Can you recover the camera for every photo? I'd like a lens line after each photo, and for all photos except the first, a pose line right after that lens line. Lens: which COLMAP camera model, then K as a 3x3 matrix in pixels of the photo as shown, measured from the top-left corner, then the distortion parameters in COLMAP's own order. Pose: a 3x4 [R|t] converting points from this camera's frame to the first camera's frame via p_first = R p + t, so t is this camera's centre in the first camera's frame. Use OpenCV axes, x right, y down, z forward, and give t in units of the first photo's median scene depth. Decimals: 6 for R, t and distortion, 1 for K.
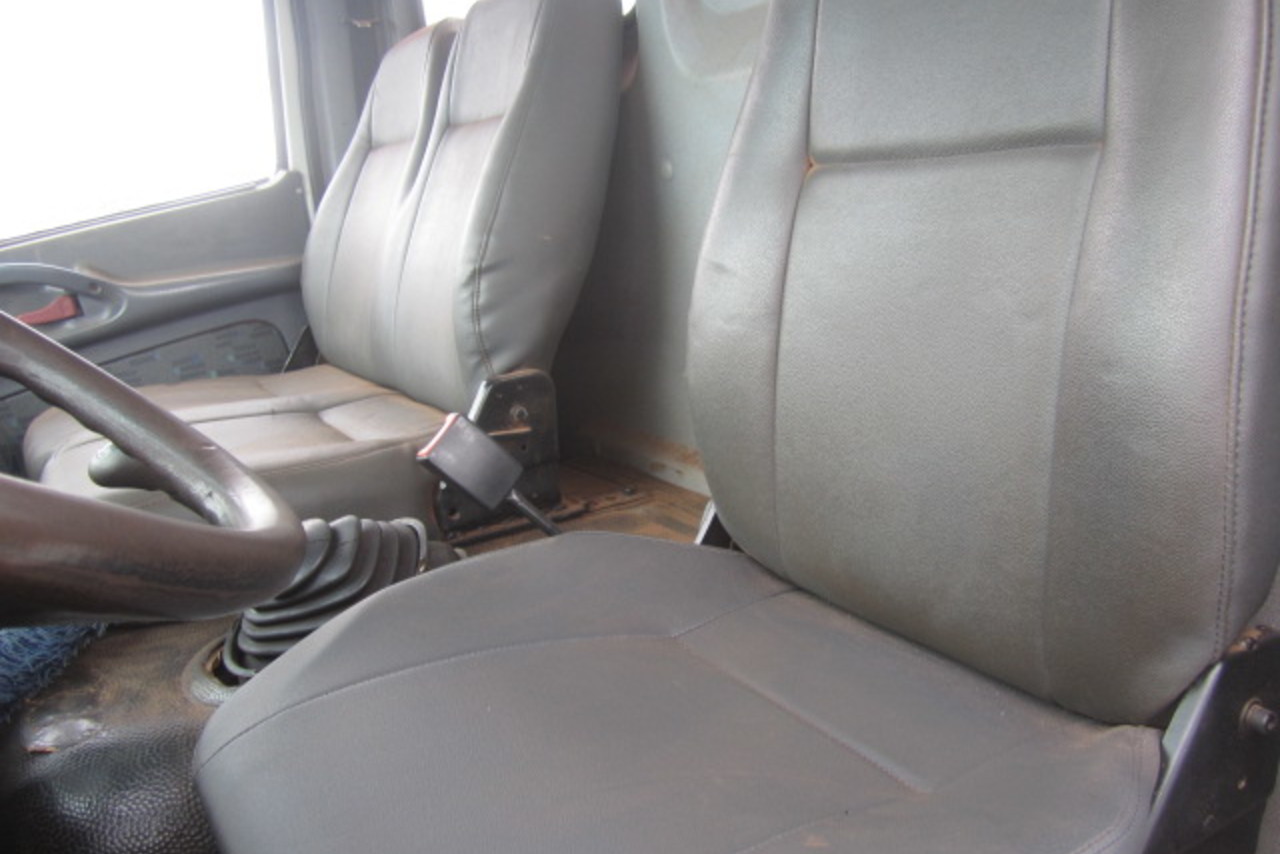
lens RADIAL K [[1084.5, 0, 640.0], [0, 1084.5, 427.0], [0, 0, 1]] dist [0.001031, 0.001297]
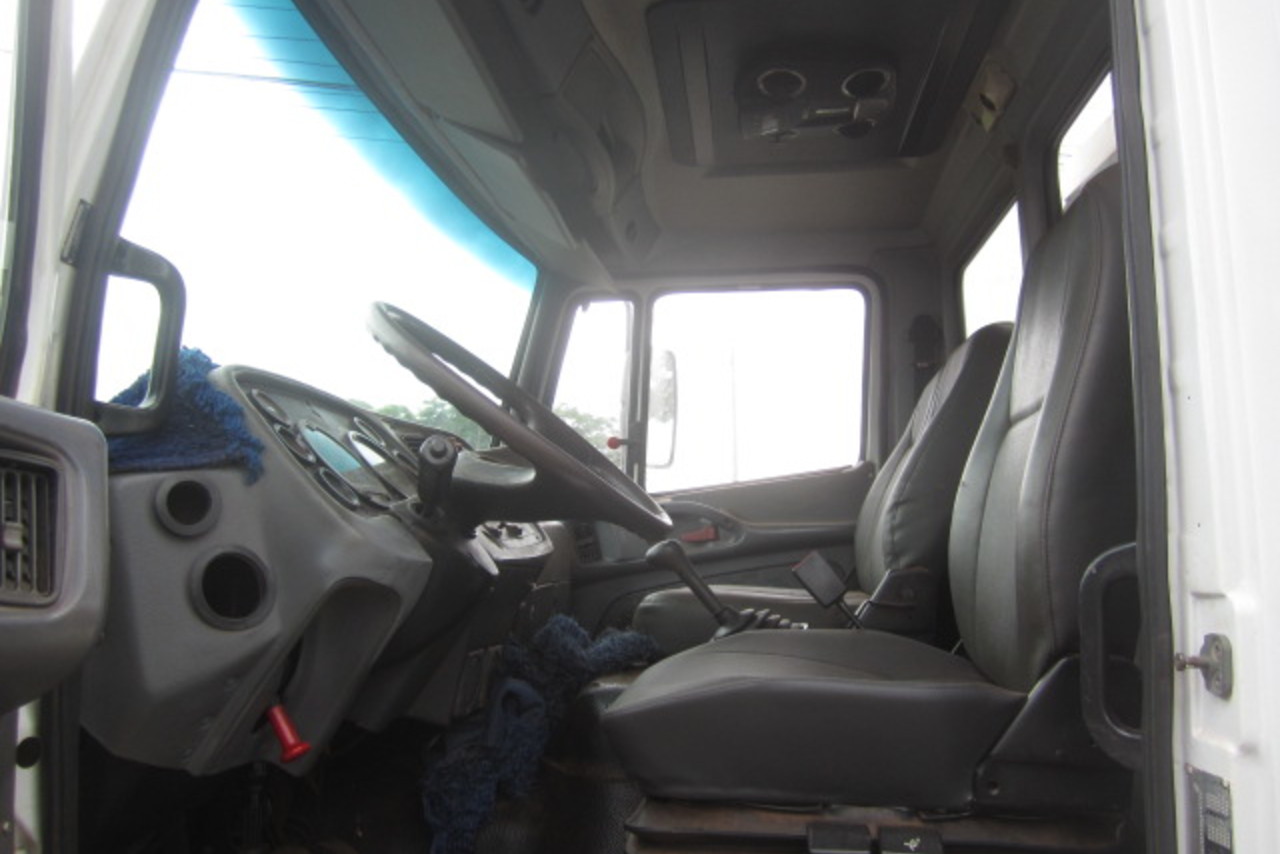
lens RADIAL K [[1084.5, 0, 640.0], [0, 1084.5, 427.0], [0, 0, 1]] dist [0.001031, 0.001297]
pose [[0.802016, 0.030542, -0.596521, 0.329203], [-0.209876, 0.949421, -0.233565, 0.134510], [0.559216, 0.312518, 0.767861, -0.322147]]
